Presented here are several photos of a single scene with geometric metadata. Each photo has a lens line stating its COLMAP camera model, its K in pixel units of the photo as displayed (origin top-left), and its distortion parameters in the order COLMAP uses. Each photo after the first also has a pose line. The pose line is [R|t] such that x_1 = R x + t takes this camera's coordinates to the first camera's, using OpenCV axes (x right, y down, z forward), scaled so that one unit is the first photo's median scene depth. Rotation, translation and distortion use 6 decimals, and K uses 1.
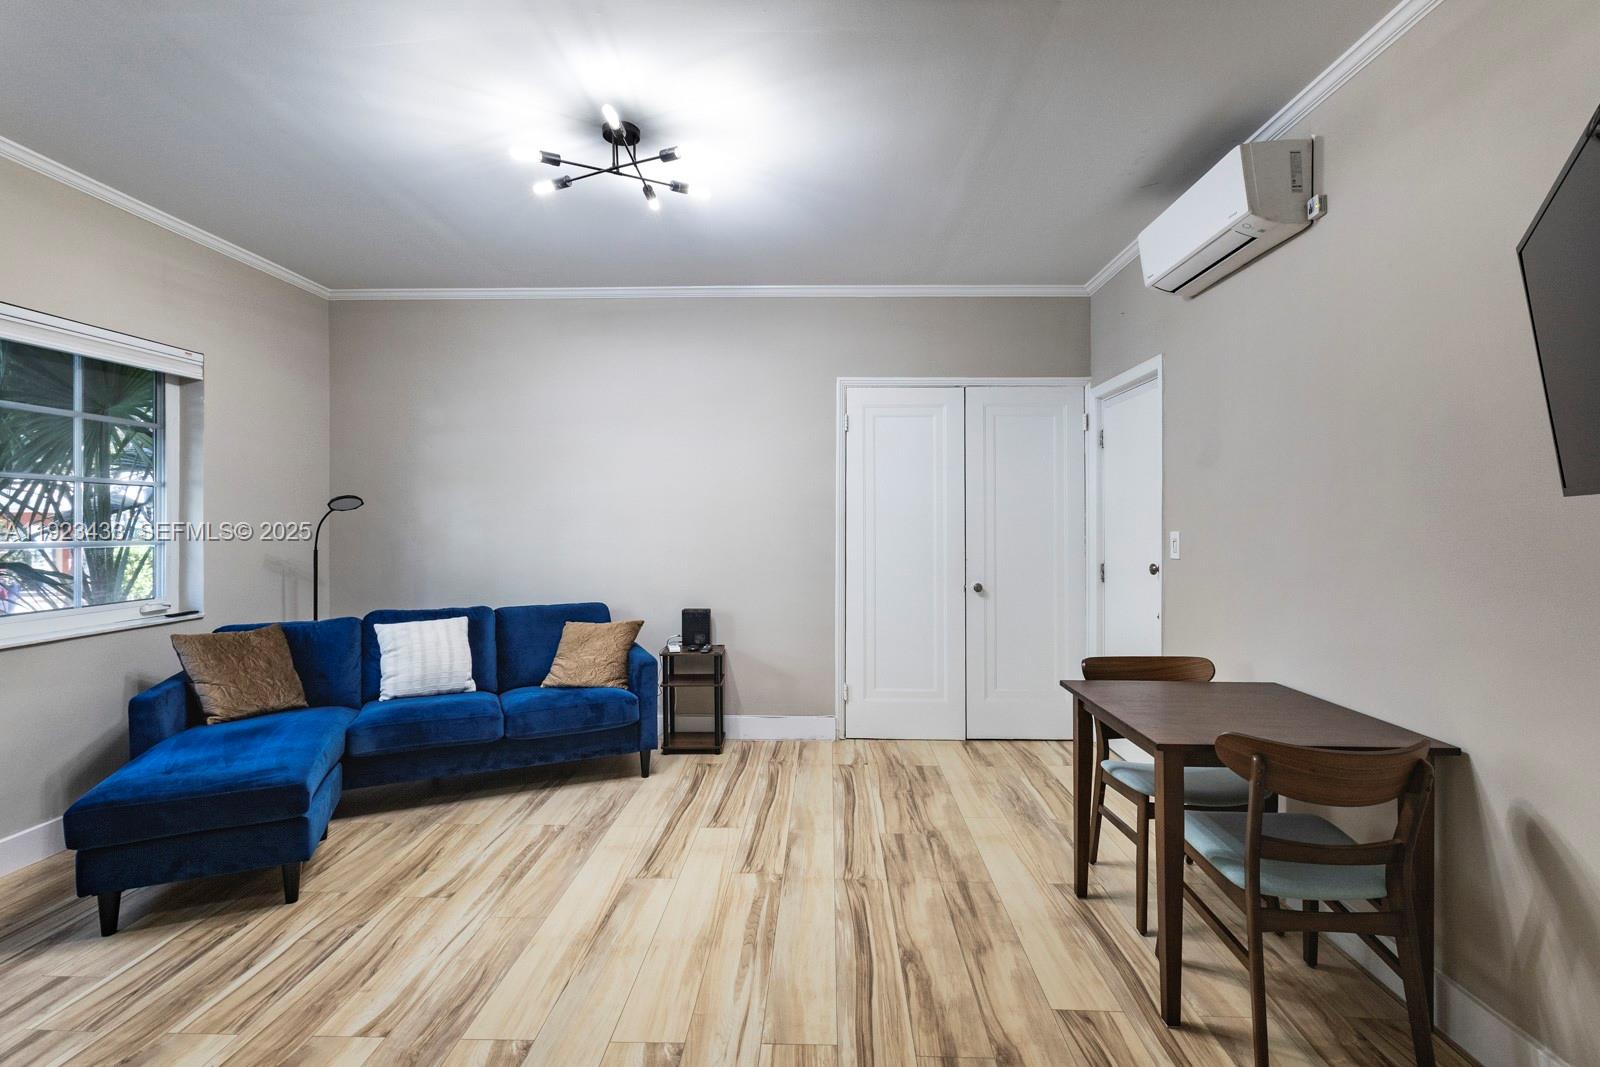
lens RADIAL K [[778.4, 0, 805.8], [0, 778.4, 521.5], [0, 0, 1]] dist [-0.002095, 0.000212]
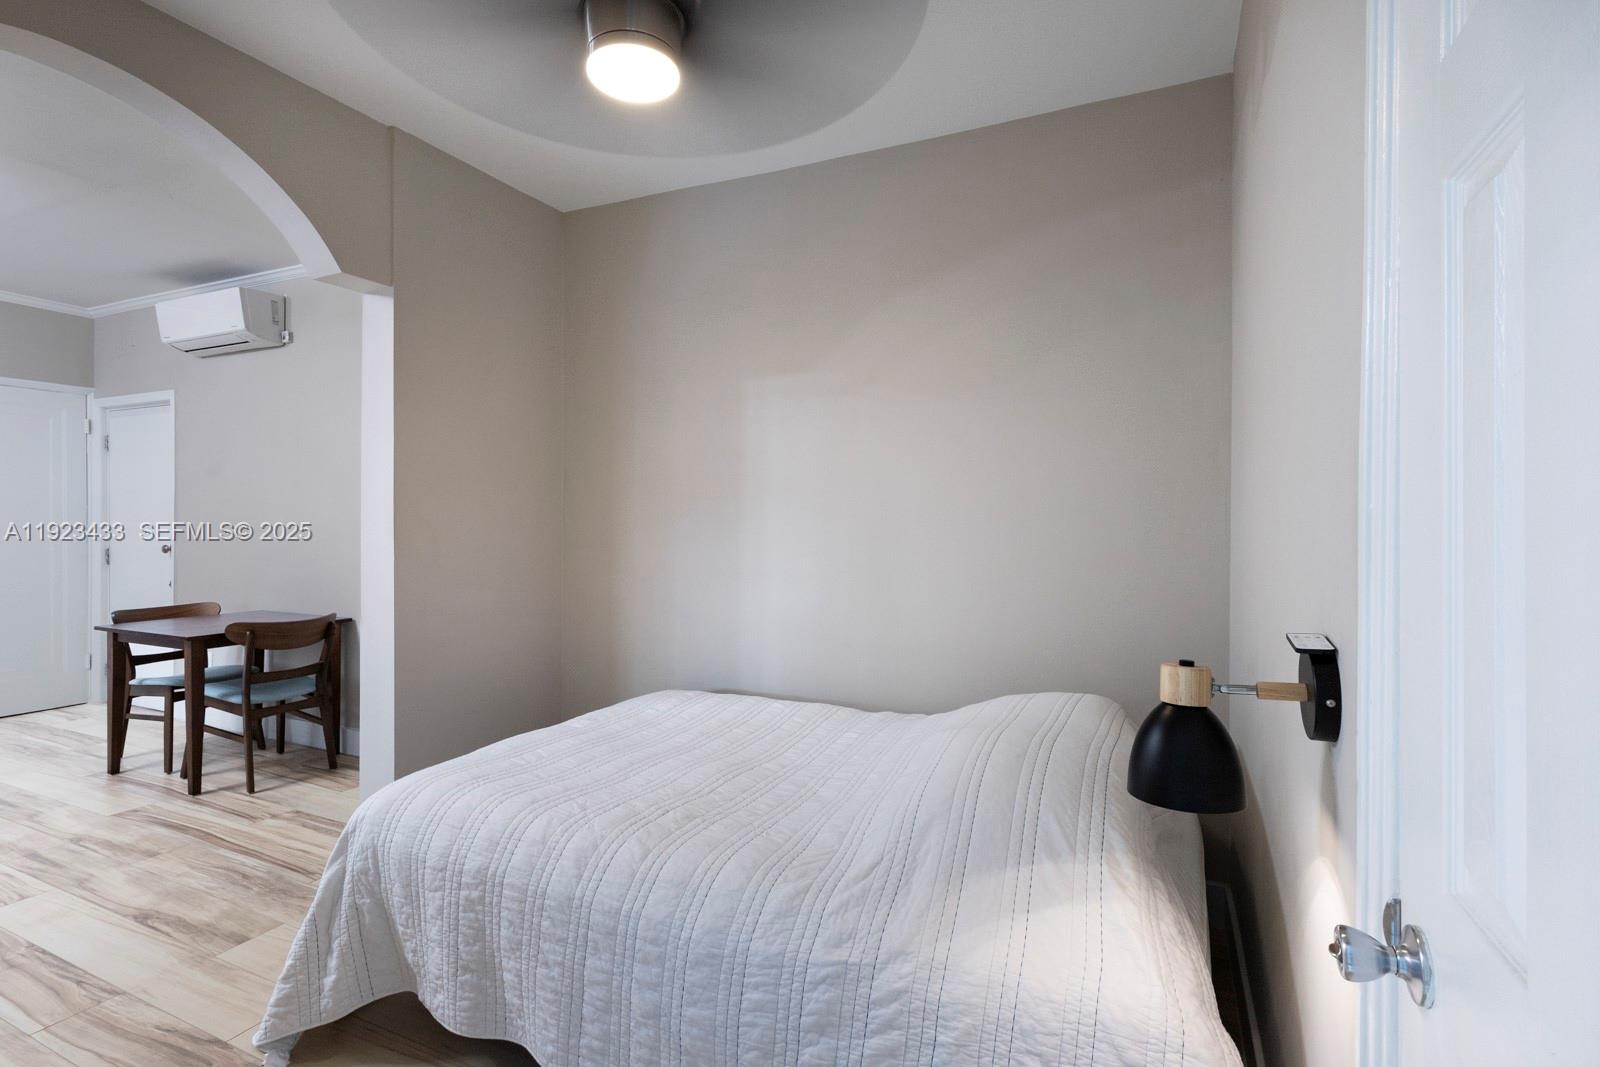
lens RADIAL K [[752.8, 0, 805.0], [0, 752.8, 521.3], [0, 0, 1]] dist [0.019811, -0.000185]
pose [[0.405512, -0.000839, 0.914089, -0.453631], [-0.005717, 0.999978, 0.003454, 0.004493], [-0.914072, -0.006627, 0.405498, -0.791716]]
